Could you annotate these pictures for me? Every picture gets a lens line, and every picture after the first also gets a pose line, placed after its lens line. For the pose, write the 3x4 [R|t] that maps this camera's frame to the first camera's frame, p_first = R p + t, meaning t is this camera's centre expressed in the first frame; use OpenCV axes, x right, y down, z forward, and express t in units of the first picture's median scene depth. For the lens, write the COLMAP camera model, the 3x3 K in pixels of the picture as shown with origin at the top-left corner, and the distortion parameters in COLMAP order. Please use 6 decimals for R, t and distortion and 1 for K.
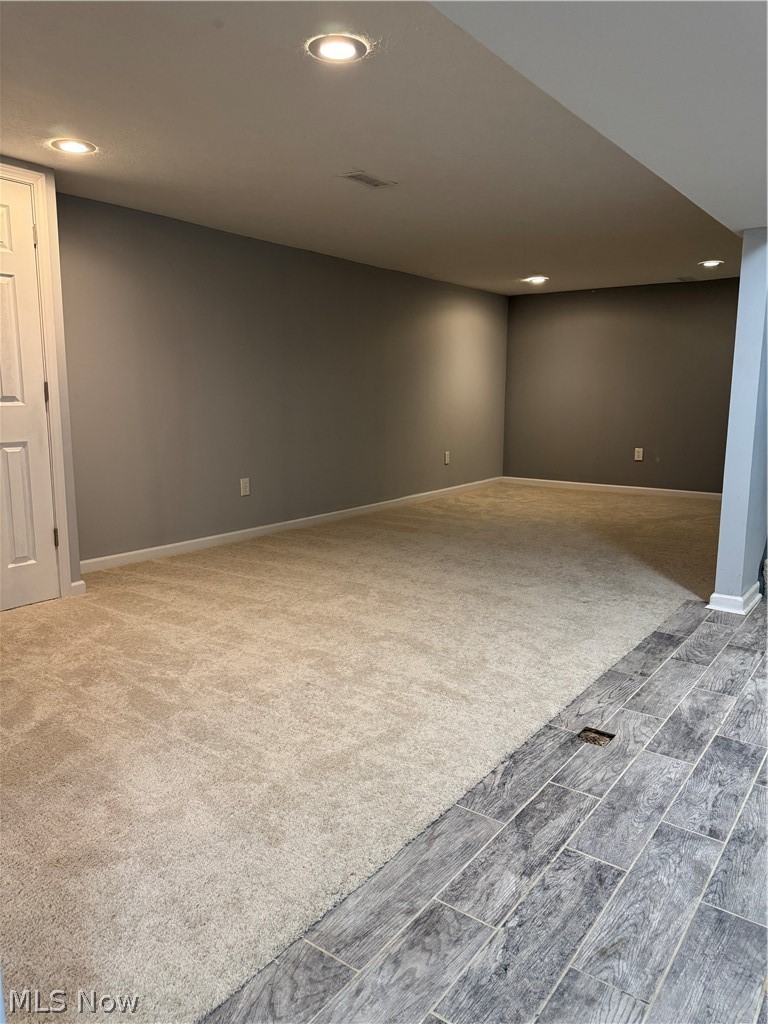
lens RADIAL K [[721.9, 0, 380.2], [0, 721.9, 511.0], [0, 0, 1]] dist [0.071970, -0.083902]
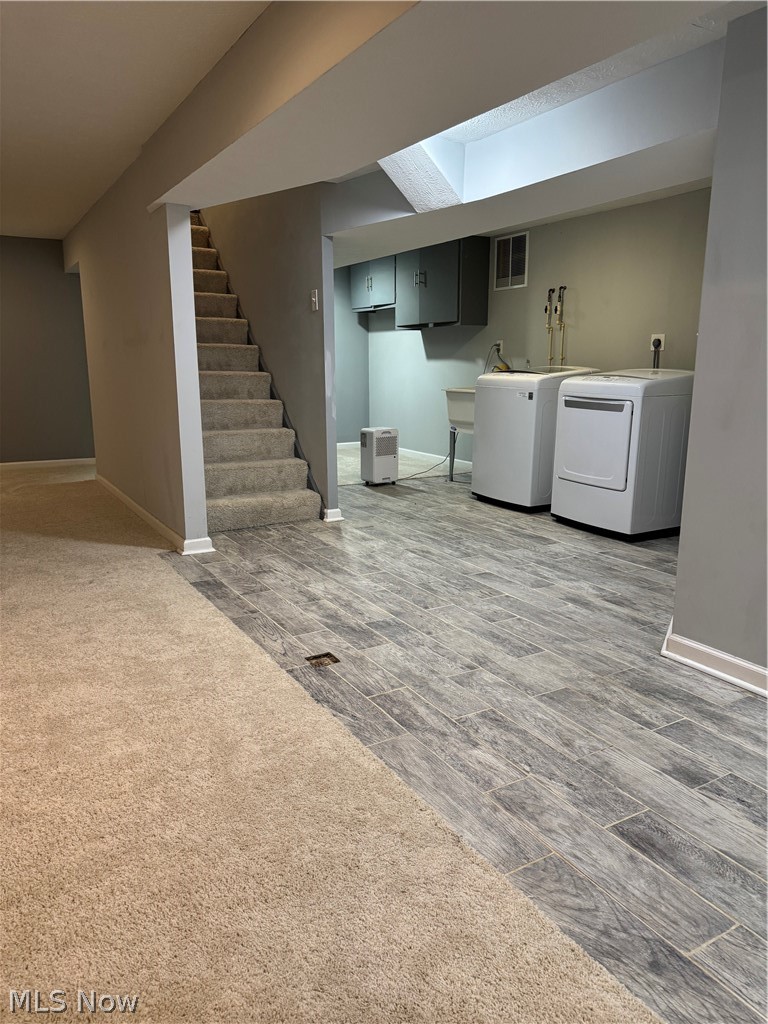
lens RADIAL K [[721.9, 0, 375.3], [0, 721.9, 507.7], [0, 0, 1]] dist [0.071970, -0.083902]
pose [[0.403889, -0.190862, 0.894676, -0.589516], [0.157001, 0.977945, 0.137749, -0.061944], [-0.901235, 0.084830, 0.424947, 0.389880]]
